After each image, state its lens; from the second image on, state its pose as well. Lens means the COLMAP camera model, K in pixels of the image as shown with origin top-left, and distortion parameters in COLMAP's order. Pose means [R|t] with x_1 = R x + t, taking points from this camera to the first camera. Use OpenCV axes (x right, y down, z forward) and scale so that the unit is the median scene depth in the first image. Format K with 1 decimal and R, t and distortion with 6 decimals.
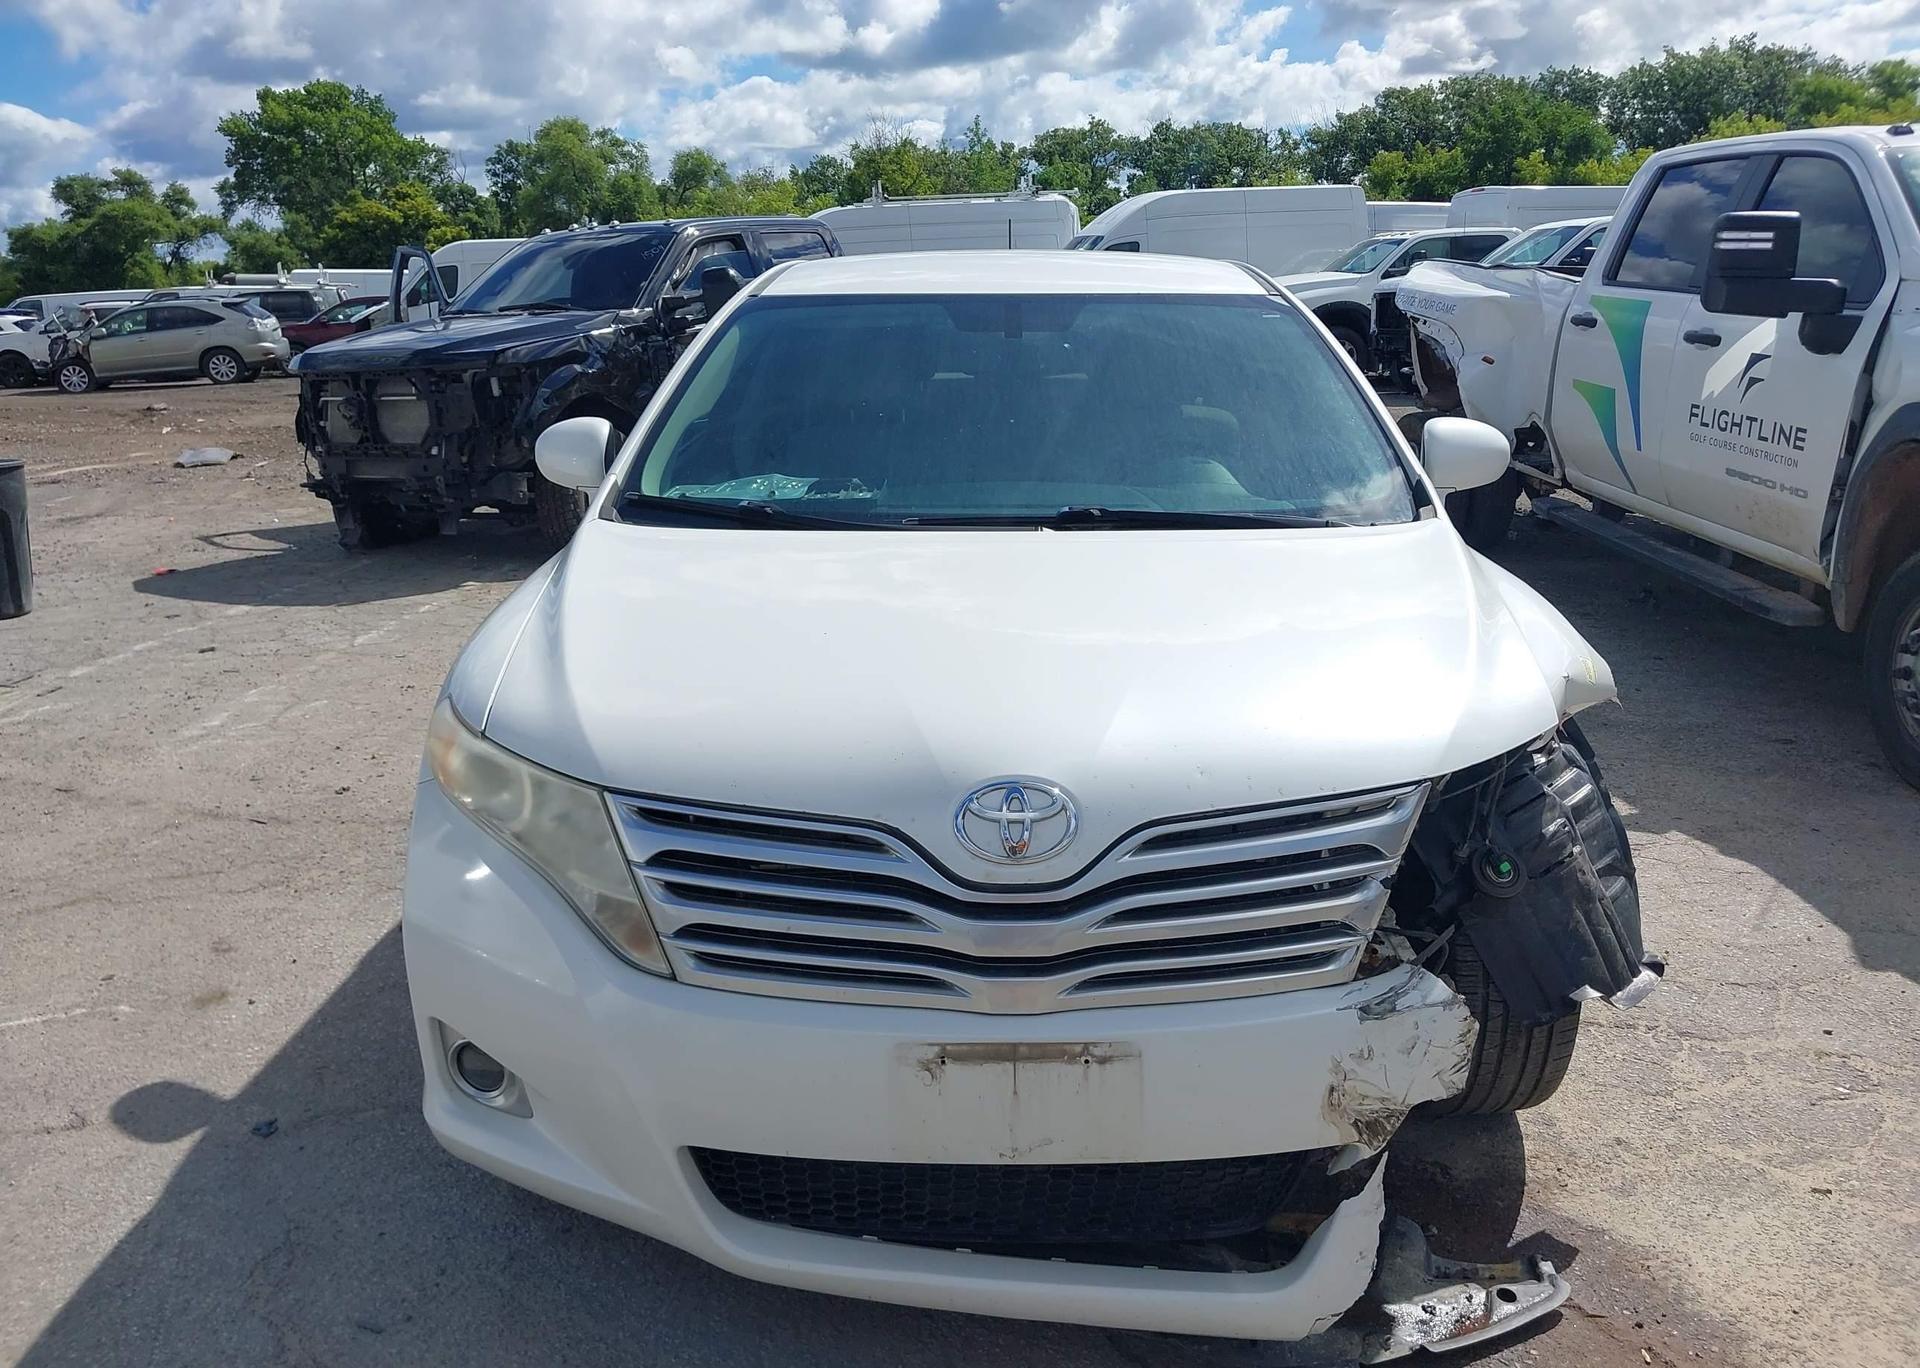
lens RADIAL K [[1554.8, 0, 953.5], [0, 1554.8, 689.0], [0, 0, 1]] dist [0.014321, -0.008763]
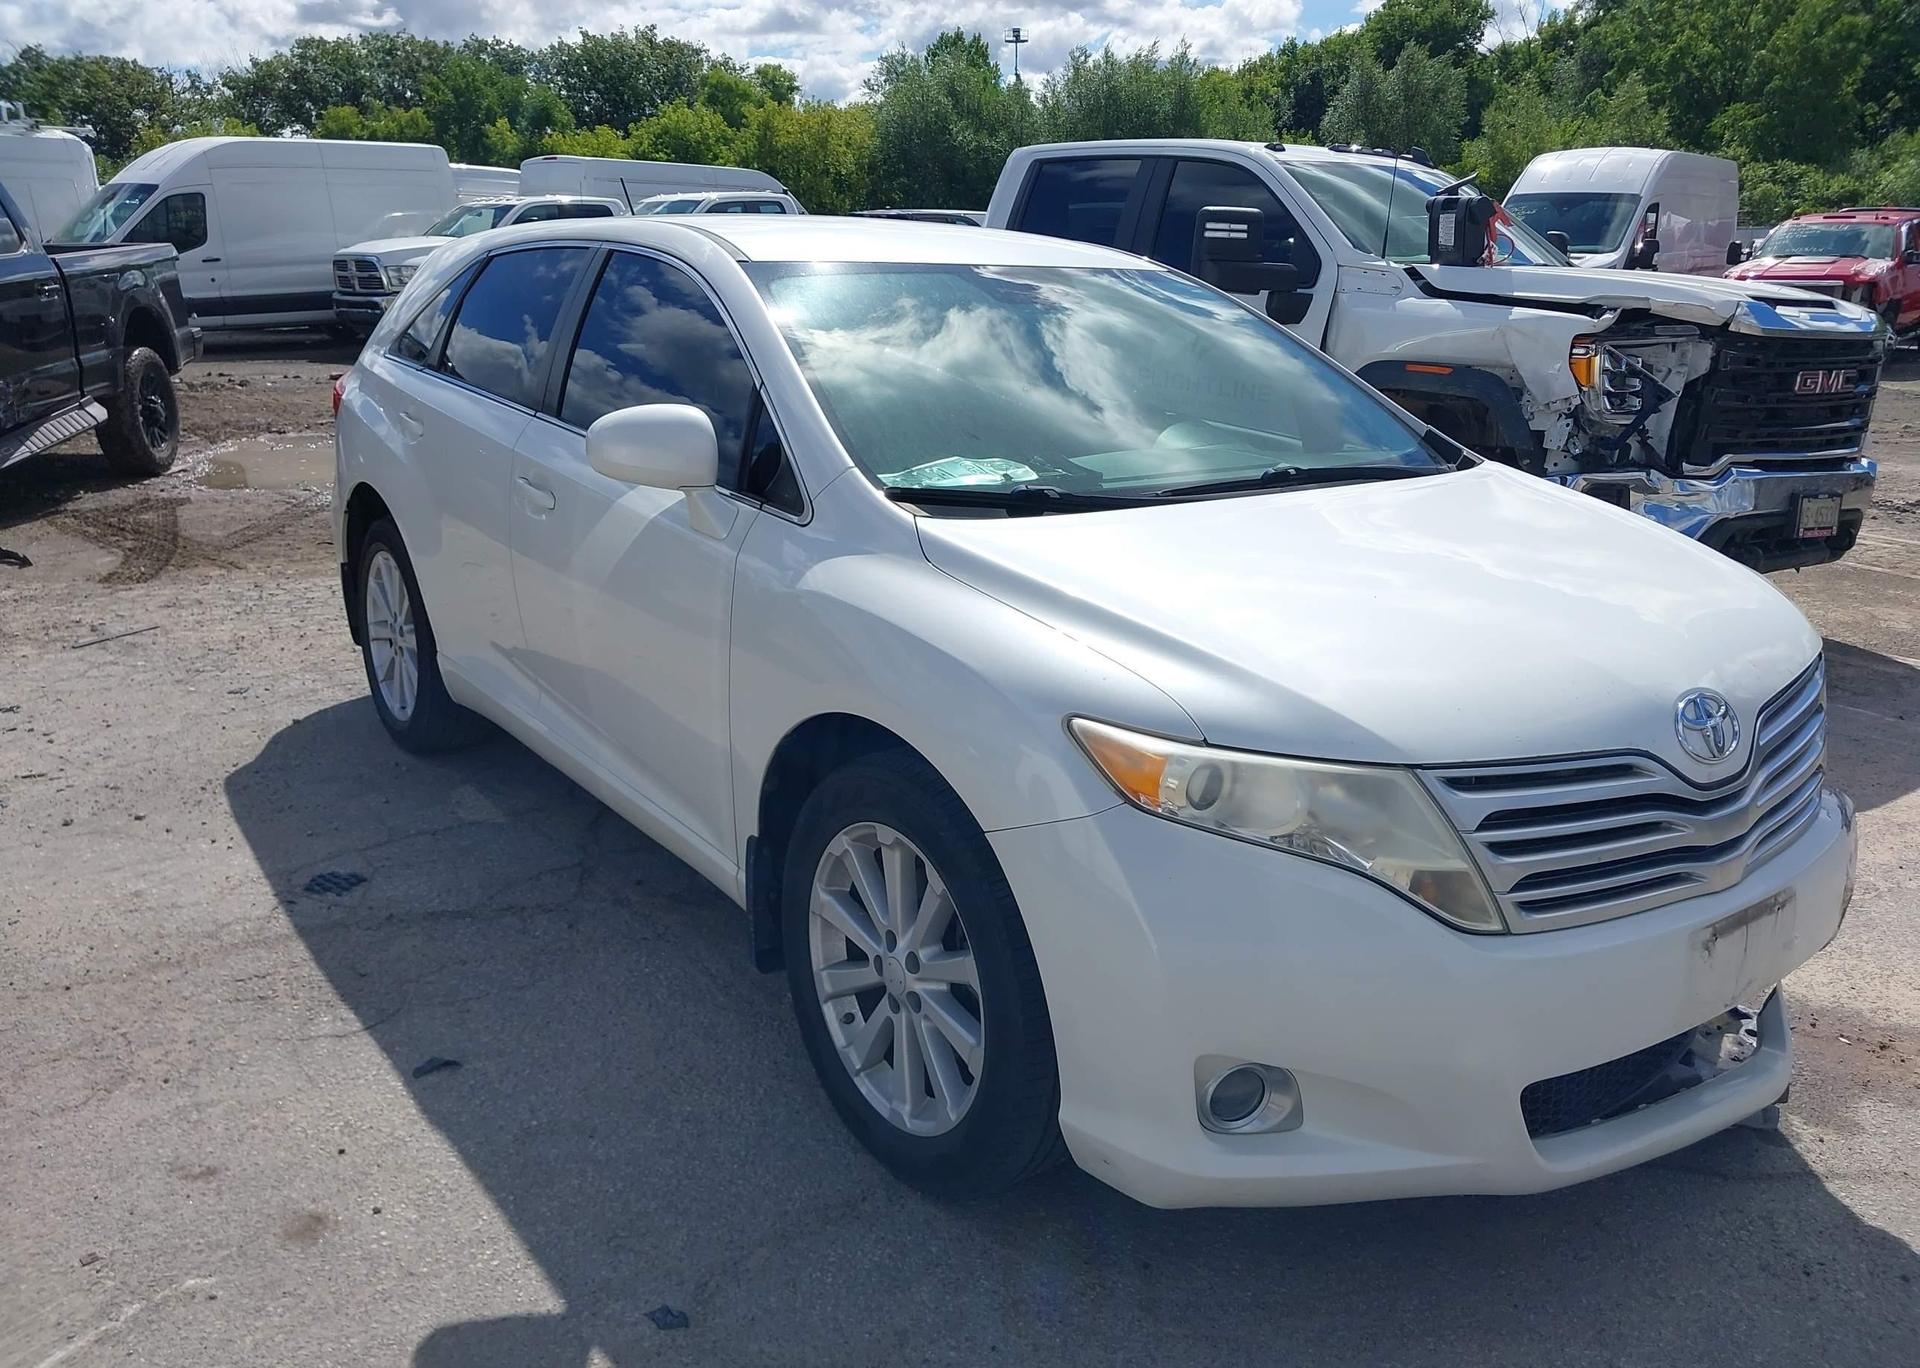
lens RADIAL K [[1586.4, 0, 973.3], [0, 1586.4, 678.8], [0, 0, 1]] dist [0.016462, -0.008072]
pose [[0.772672, -0.141347, 0.618869, -0.052736], [0.135906, 0.989125, 0.056230, -0.004320], [-0.620086, 0.040660, 0.783479, 0.018766]]
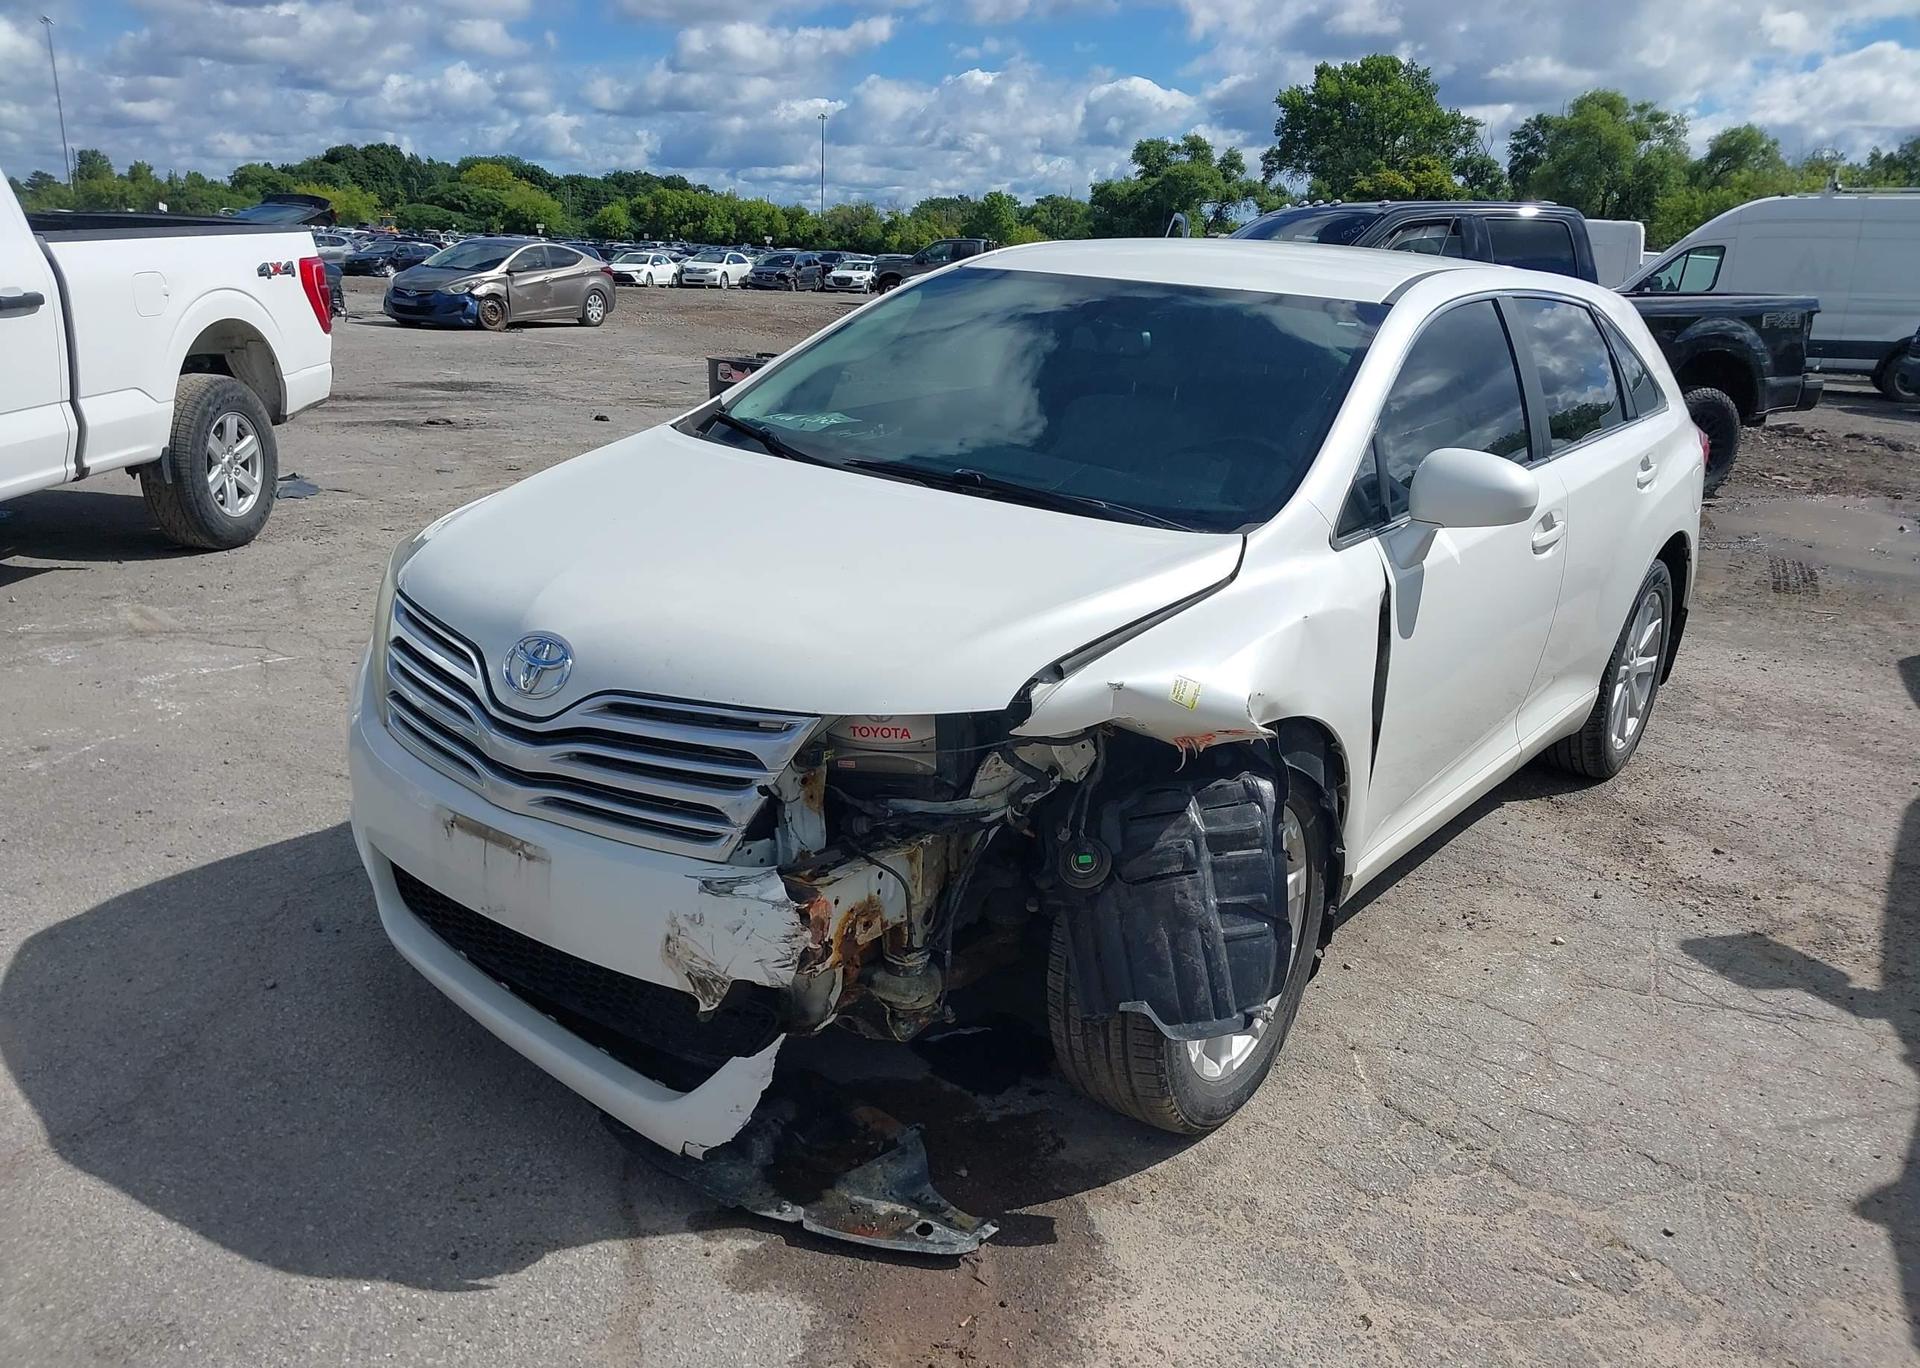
lens RADIAL K [[1584.7, 0, 962.5], [0, 1584.7, 646.3], [0, 0, 1]] dist [0.005351, 0.011972]
pose [[0.799813, 0.206862, -0.563478, 0.051143], [-0.214249, 0.975289, 0.053935, -0.003754], [0.560711, 0.077587, 0.824369, 0.004645]]
